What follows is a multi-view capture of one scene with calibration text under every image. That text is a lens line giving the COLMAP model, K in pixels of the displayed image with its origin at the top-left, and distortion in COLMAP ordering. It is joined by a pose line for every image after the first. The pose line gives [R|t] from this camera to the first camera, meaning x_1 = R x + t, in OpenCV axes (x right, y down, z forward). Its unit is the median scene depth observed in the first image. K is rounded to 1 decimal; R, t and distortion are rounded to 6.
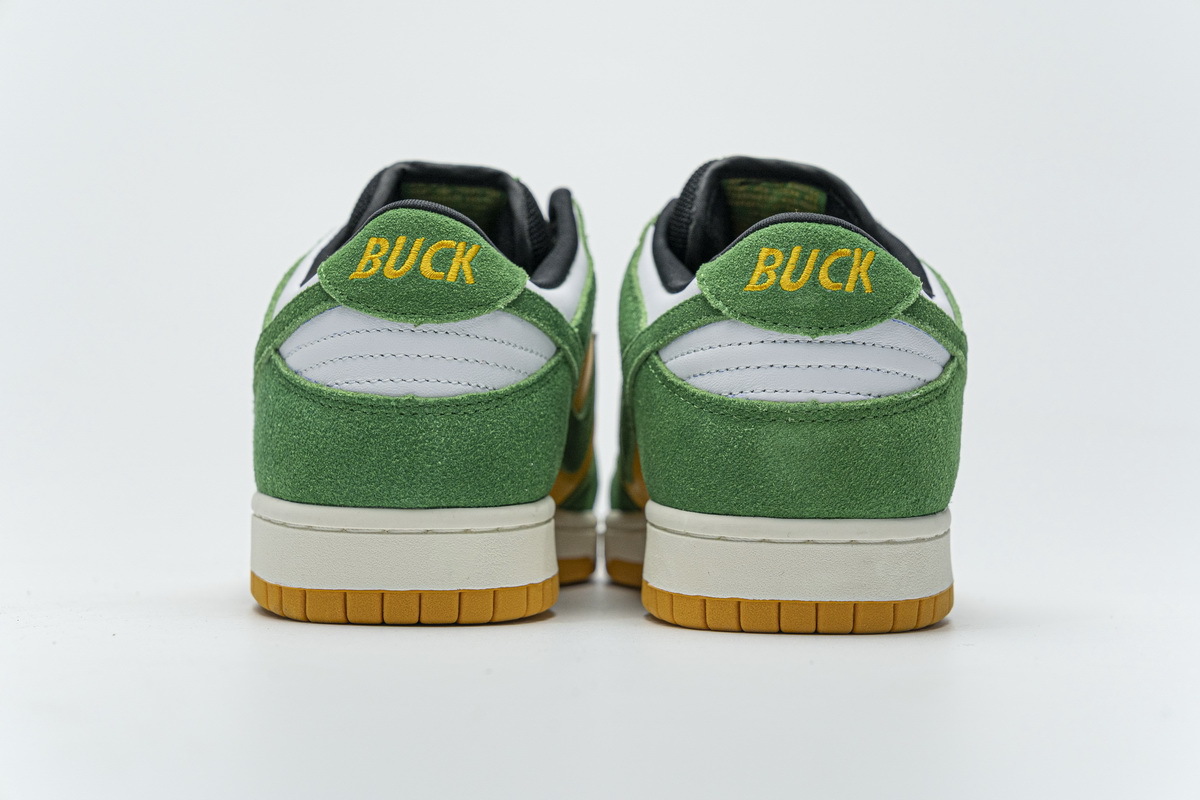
lens RADIAL K [[2199.2, 0, 600.0], [0, 2199.2, 400.0], [0, 0, 1]] dist [-0.055210, 0.237834]
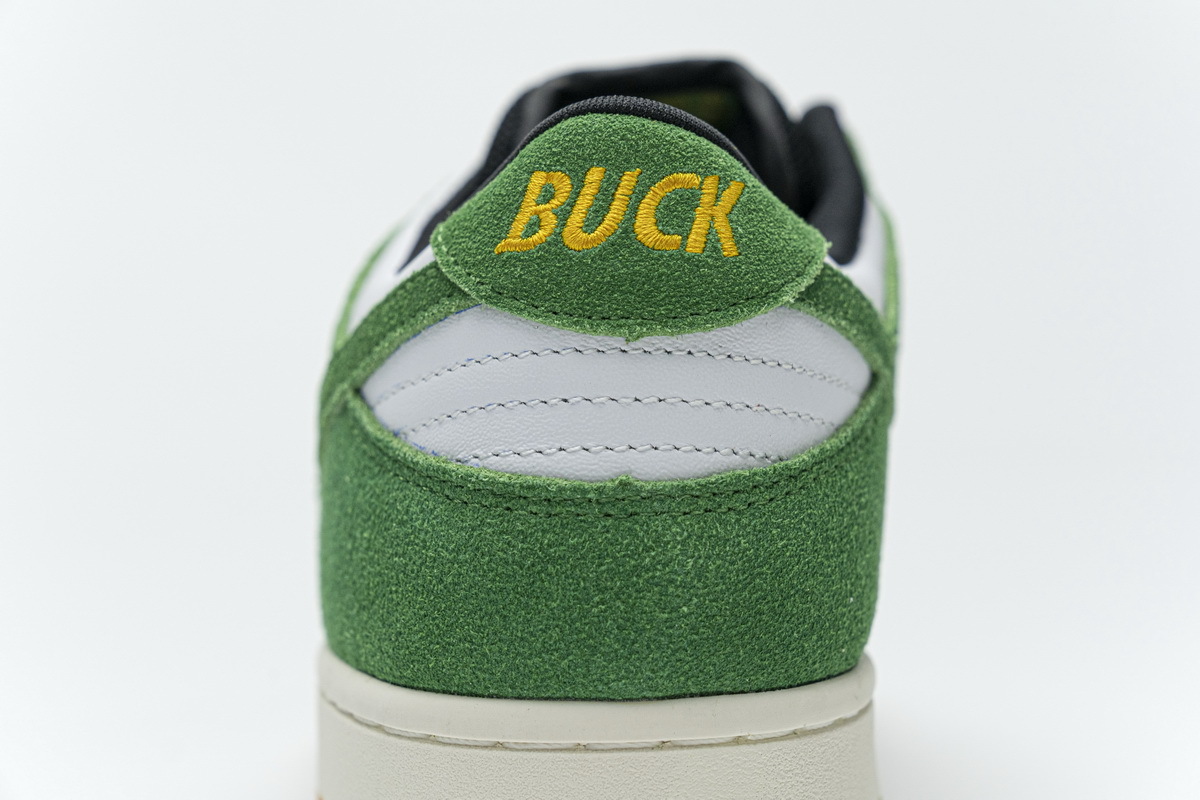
lens RADIAL K [[2199.2, 0, 600.0], [0, 2199.2, 400.0], [0, 0, 1]] dist [-0.055210, 0.237834]
pose [[0.999335, -0.023850, -0.027593, -0.076073], [0.023893, 0.999714, 0.001228, -0.020588], [0.027556, -0.001886, 0.999618, 0.483886]]
